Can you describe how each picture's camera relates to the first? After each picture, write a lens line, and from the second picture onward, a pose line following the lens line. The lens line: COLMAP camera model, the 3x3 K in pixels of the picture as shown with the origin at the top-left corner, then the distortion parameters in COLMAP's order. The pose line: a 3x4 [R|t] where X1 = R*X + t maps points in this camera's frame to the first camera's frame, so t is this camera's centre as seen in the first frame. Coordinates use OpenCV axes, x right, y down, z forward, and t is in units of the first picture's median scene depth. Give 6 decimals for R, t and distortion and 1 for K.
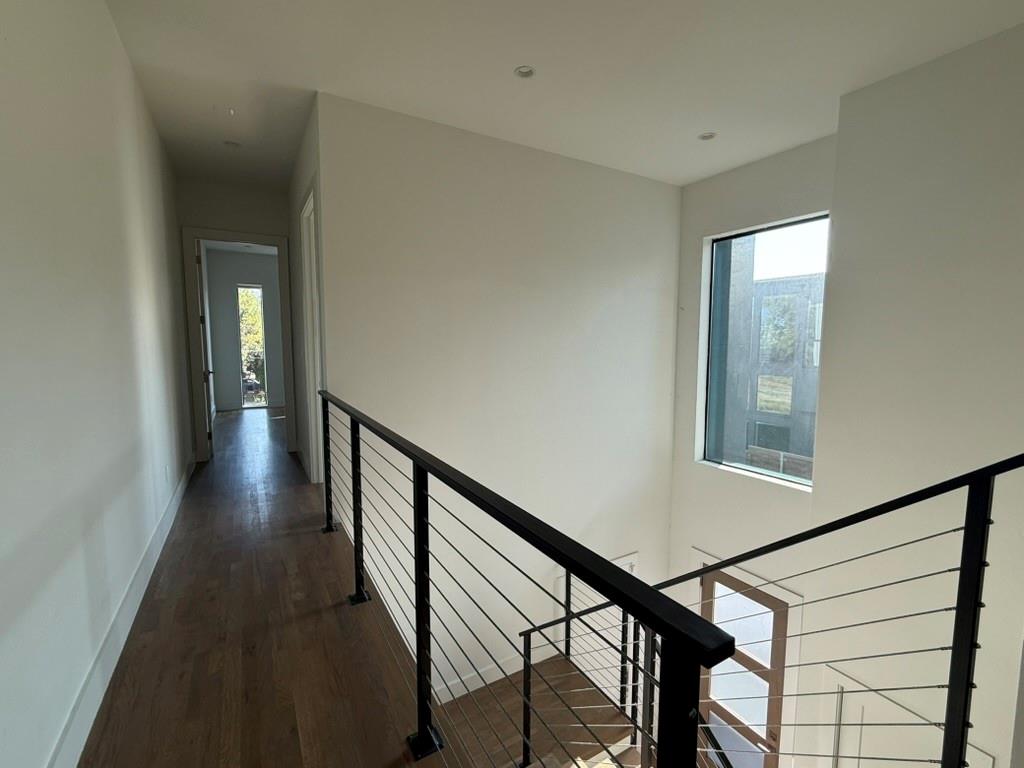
lens RADIAL K [[453.7, 0, 509.7], [0, 453.7, 384.5], [0, 0, 1]] dist [-0.001143, -0.000181]
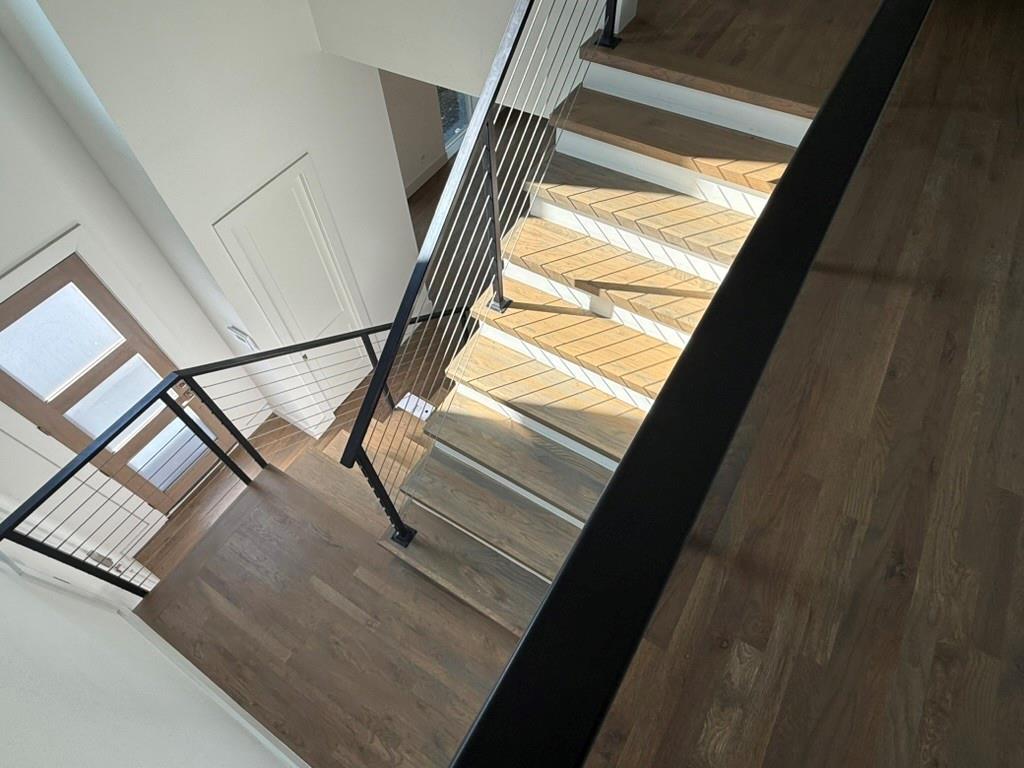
lens RADIAL K [[568.7, 0, 509.6], [0, 568.7, 383.2], [0, 0, 1]] dist [0.000367, -0.000335]
pose [[-0.463947, -0.723331, 0.511415, -0.475629], [0.118234, 0.521582, 0.844969, -0.093622], [-0.877937, 0.452488, -0.156464, 1.209379]]
